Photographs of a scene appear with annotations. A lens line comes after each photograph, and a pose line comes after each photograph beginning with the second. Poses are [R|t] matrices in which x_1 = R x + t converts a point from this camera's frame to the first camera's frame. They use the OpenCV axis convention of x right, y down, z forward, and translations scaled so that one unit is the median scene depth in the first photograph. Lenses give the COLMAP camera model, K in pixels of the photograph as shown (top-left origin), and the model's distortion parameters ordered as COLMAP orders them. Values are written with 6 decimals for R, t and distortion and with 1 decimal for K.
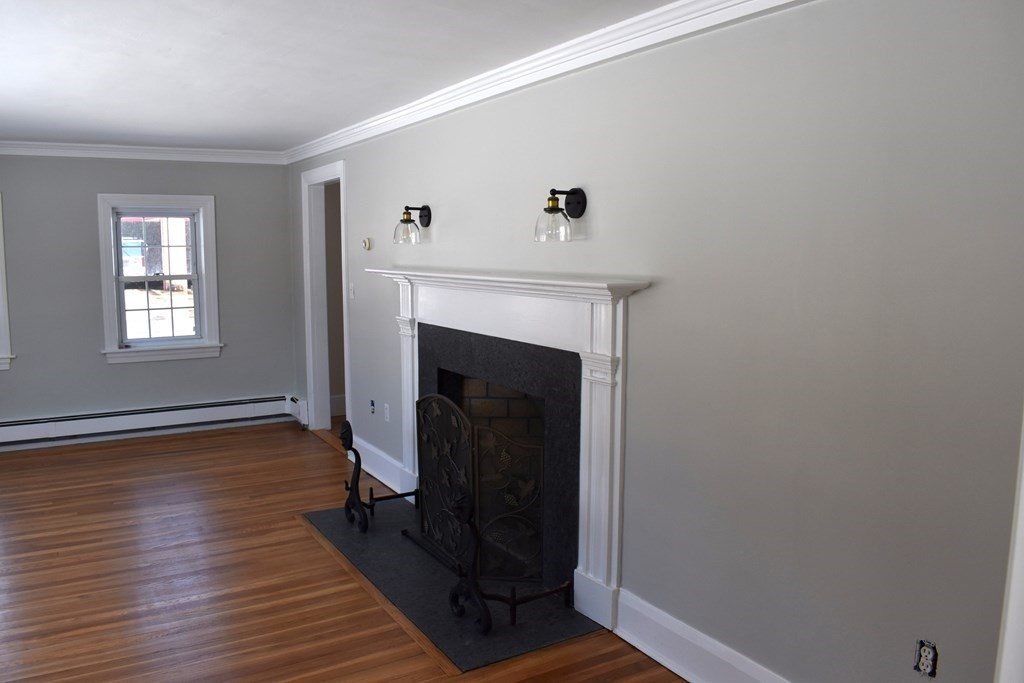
lens RADIAL K [[796.1, 0, 508.3], [0, 796.1, 338.9], [0, 0, 1]] dist [-0.099794, 0.017209]
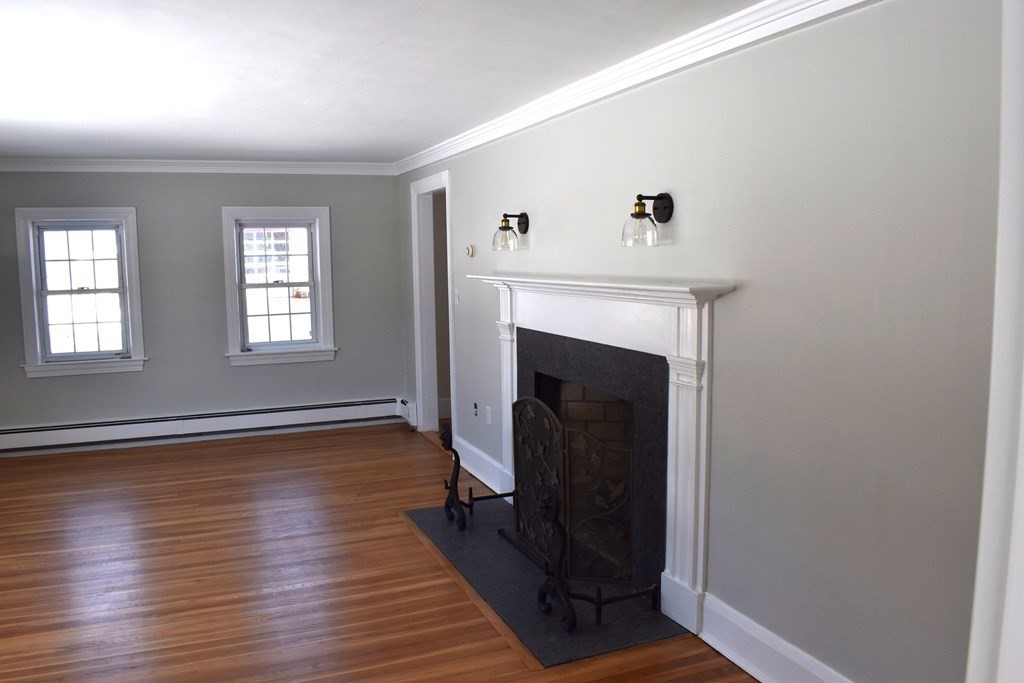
lens RADIAL K [[796.1, 0, 506.3], [0, 796.1, 339.5], [0, 0, 1]] dist [-0.099794, 0.017209]
pose [[0.988620, 0.001738, -0.150425, 0.032453], [-0.002691, 0.999978, -0.006128, 0.002029], [0.150411, 0.006463, 0.988602, -0.017688]]
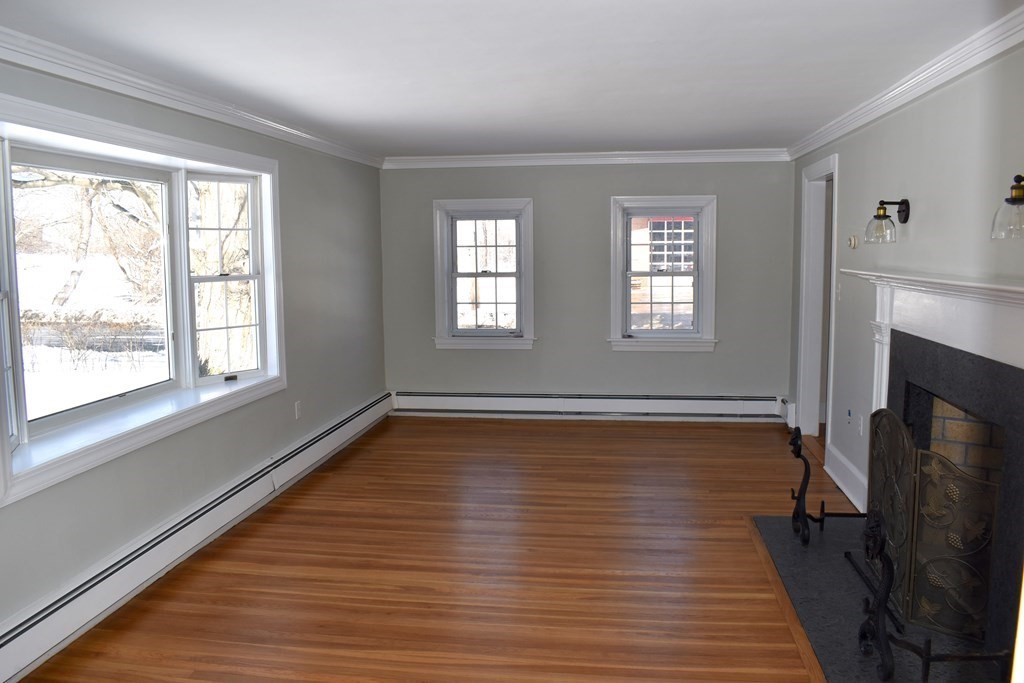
lens RADIAL K [[796.1, 0, 501.6], [0, 796.1, 340.2], [0, 0, 1]] dist [-0.099794, 0.017209]
pose [[0.774401, 0.063645, -0.629486, 0.119490], [-0.061092, 0.997800, 0.025728, -0.003916], [0.629739, 0.018532, 0.776586, 0.040881]]
